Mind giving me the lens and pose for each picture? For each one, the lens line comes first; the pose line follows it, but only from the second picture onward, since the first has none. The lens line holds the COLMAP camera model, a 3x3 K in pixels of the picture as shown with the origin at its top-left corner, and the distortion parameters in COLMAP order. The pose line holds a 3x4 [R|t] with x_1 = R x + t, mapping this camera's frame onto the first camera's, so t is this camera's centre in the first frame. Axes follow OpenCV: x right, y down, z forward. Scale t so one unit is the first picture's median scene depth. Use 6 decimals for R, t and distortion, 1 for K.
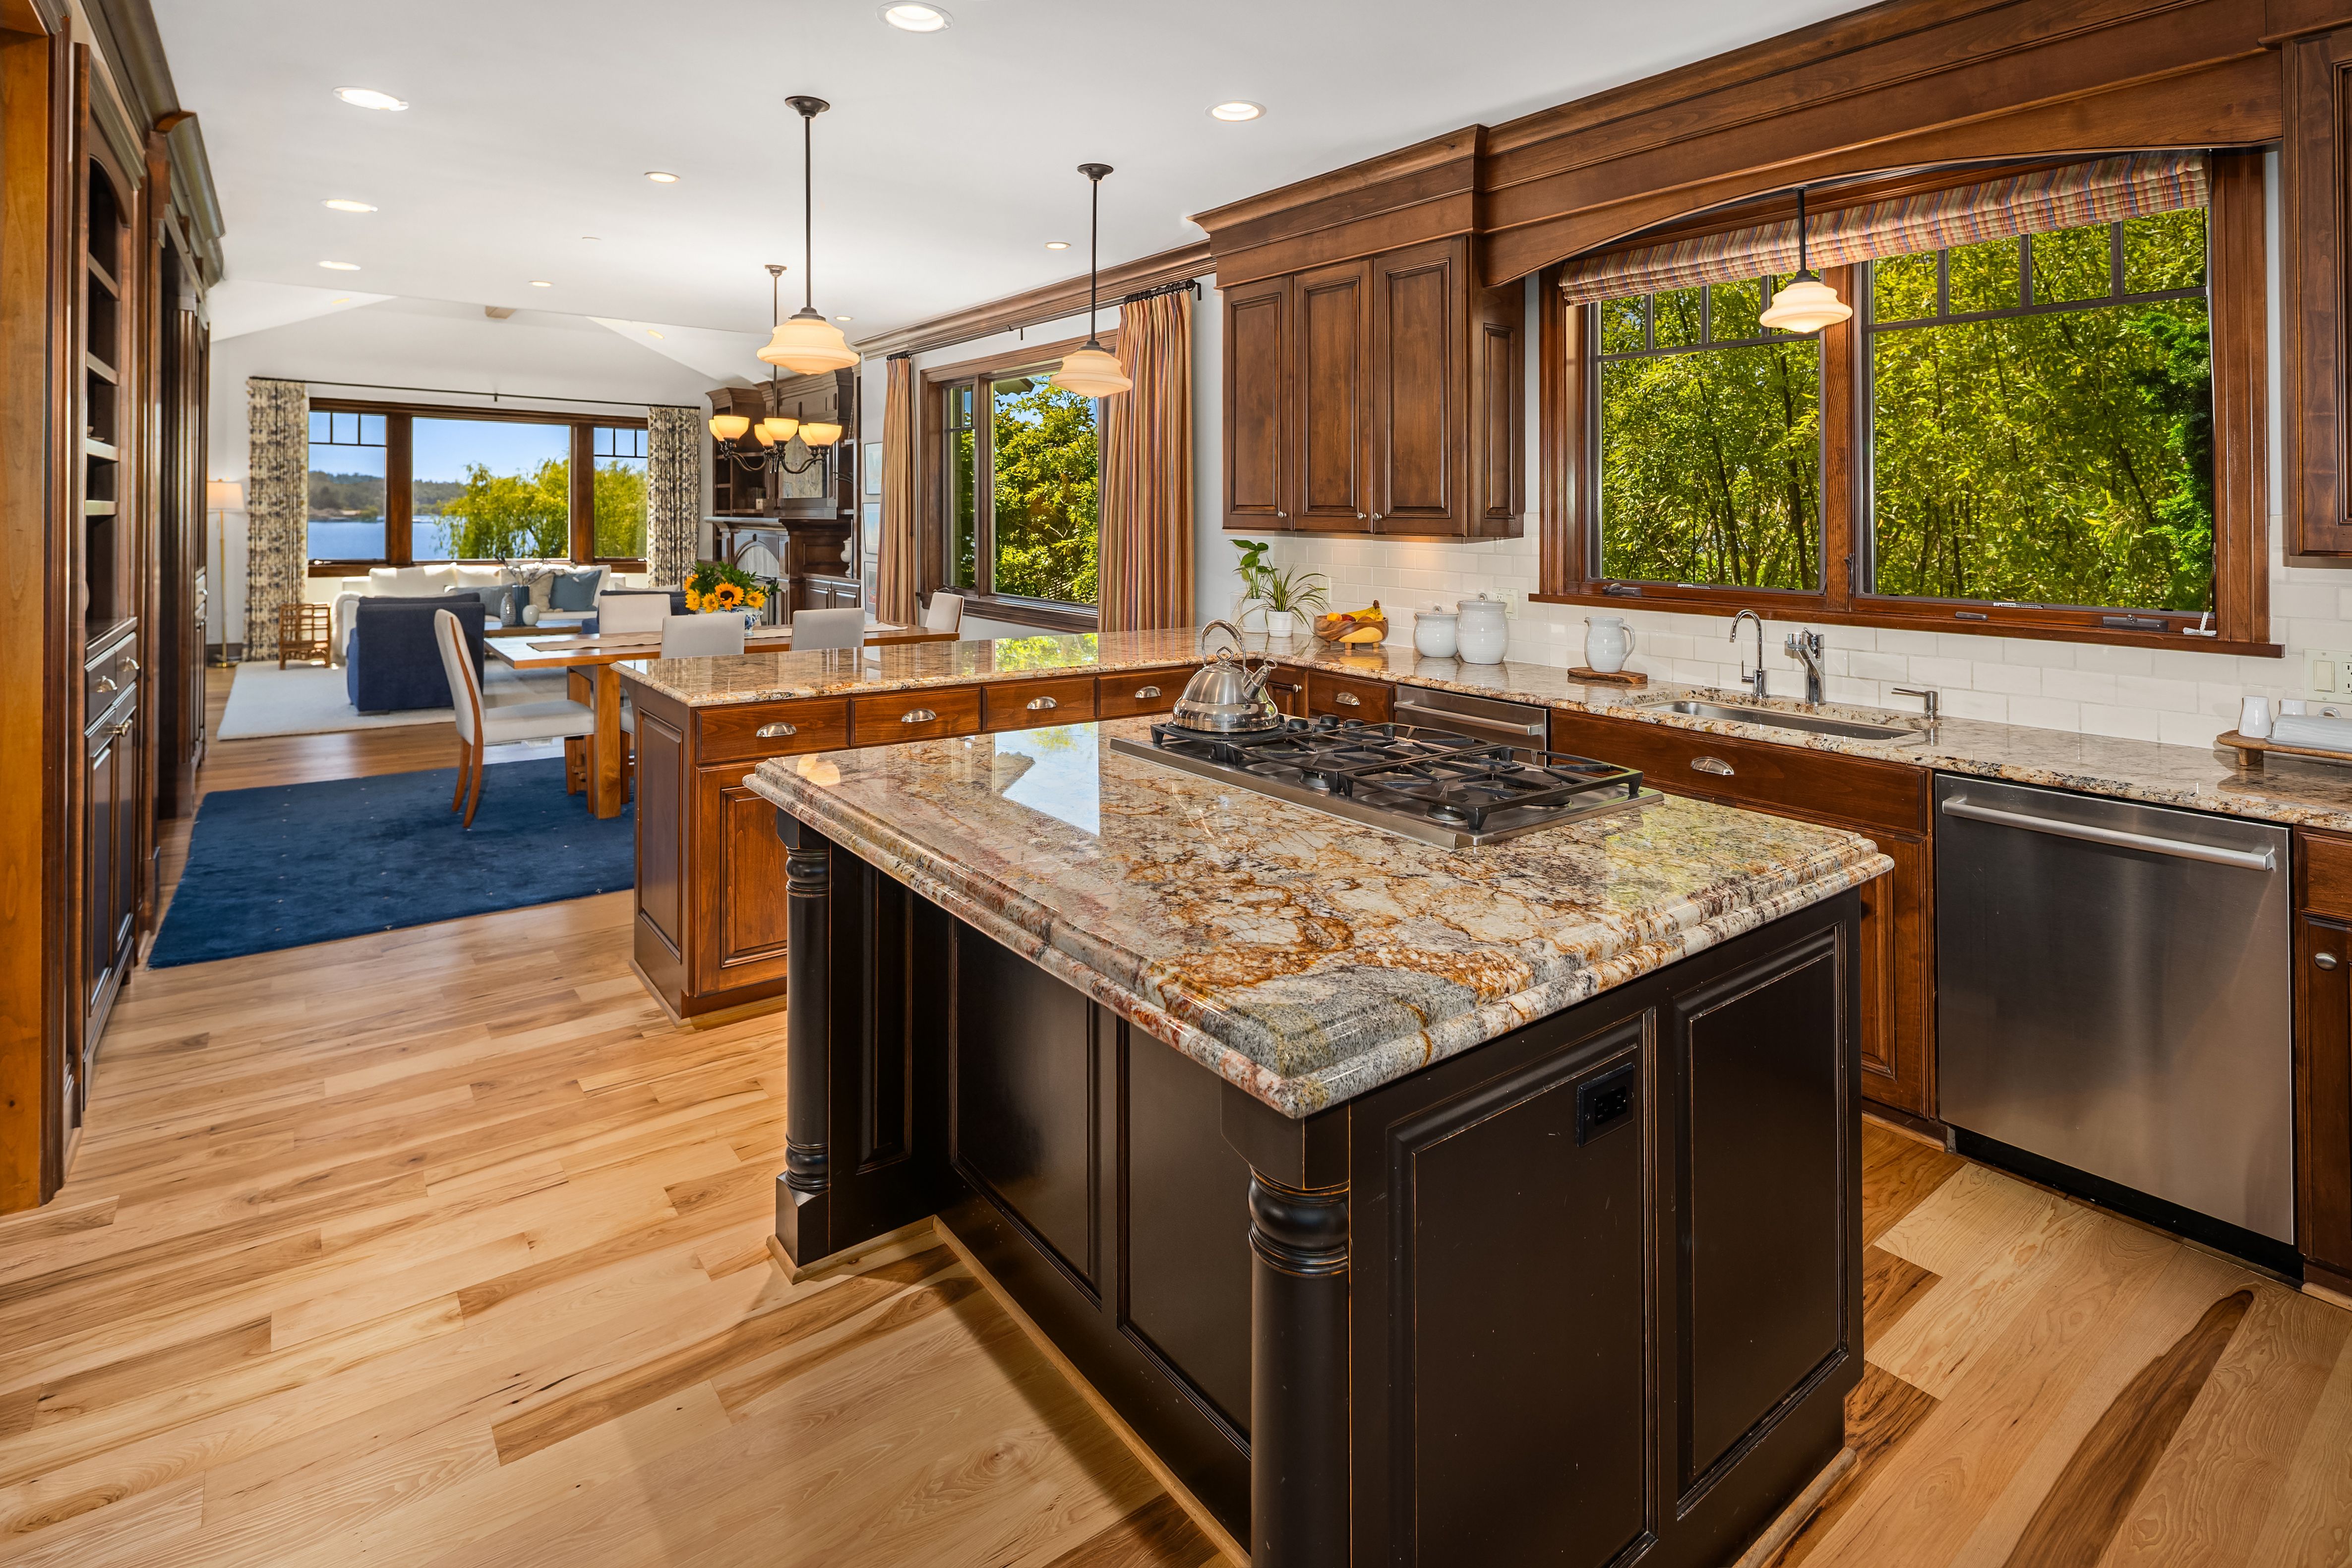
lens RADIAL K [[1168.5, 0, 1204.5], [0, 1168.5, 755.1], [0, 0, 1]] dist [0.001153, 0.000648]
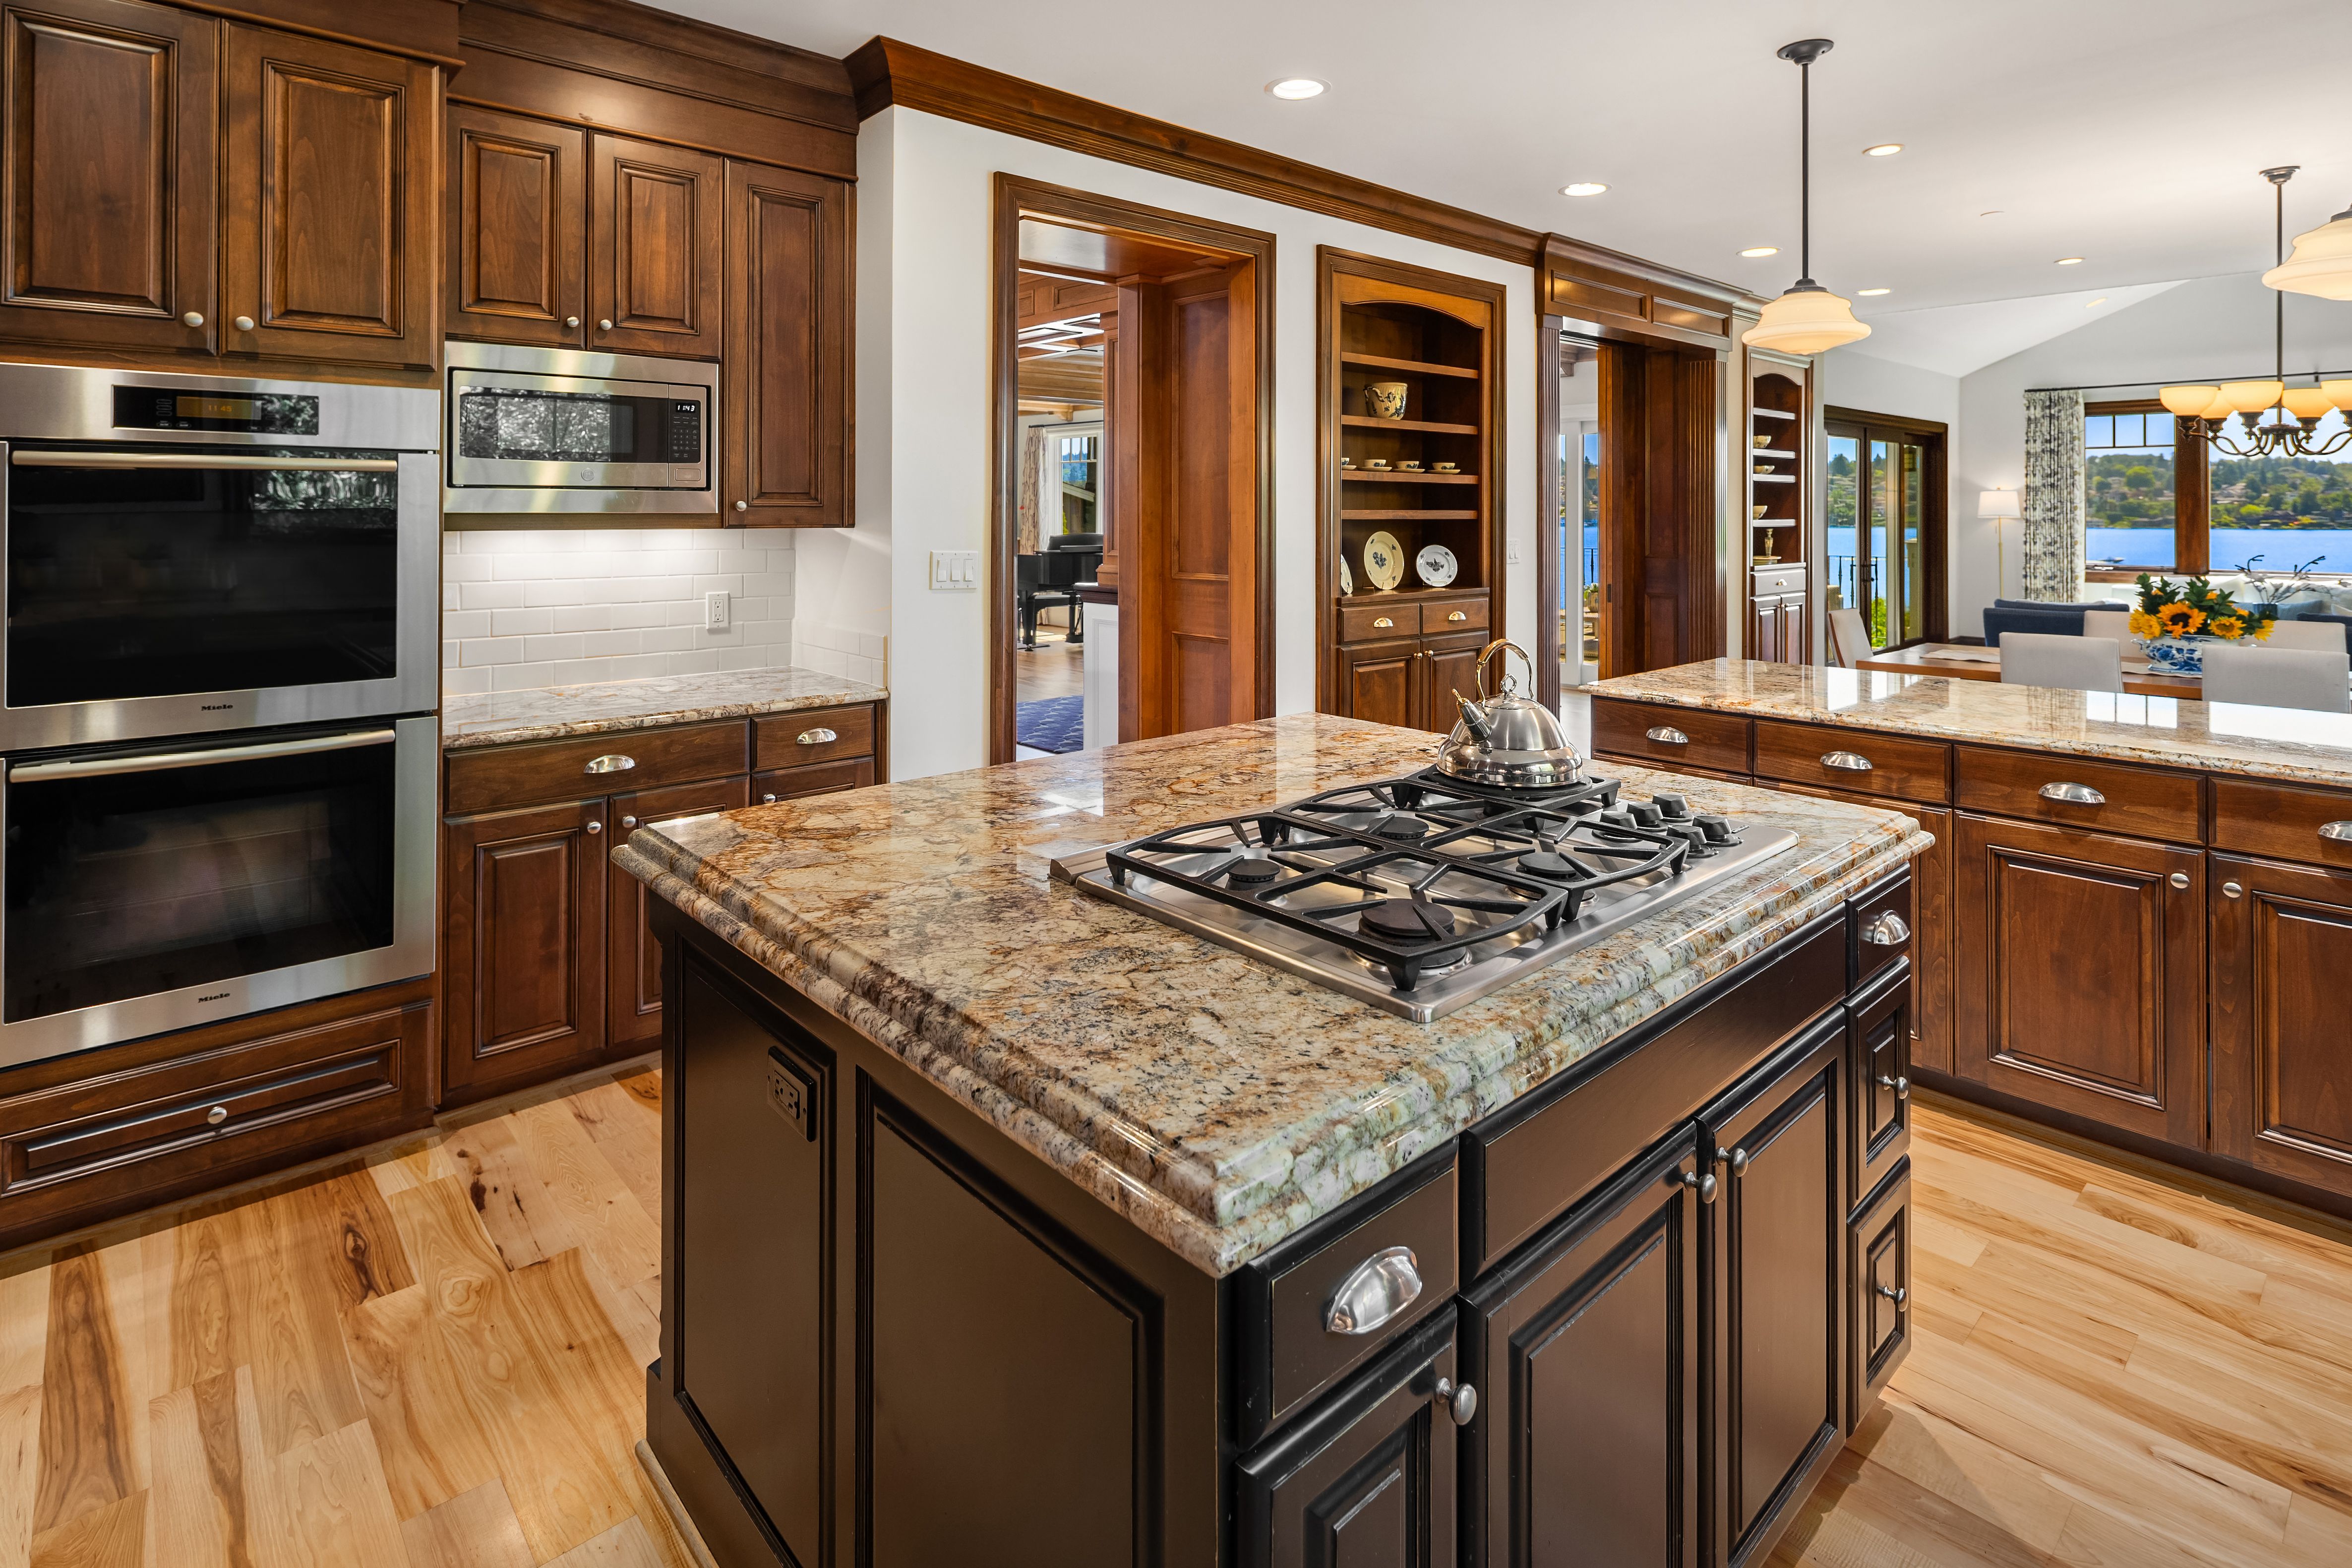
lens RADIAL K [[1123.3, 0, 1176.0], [0, 1123.3, 784.0], [0, 0, 1]] dist [-0.000386, 0.000068]
pose [[0.067757, 0.221732, -0.972751, 0.196662], [-0.196332, 0.958891, 0.204897, -0.034736], [0.978194, 0.177098, 0.108505, 0.183781]]
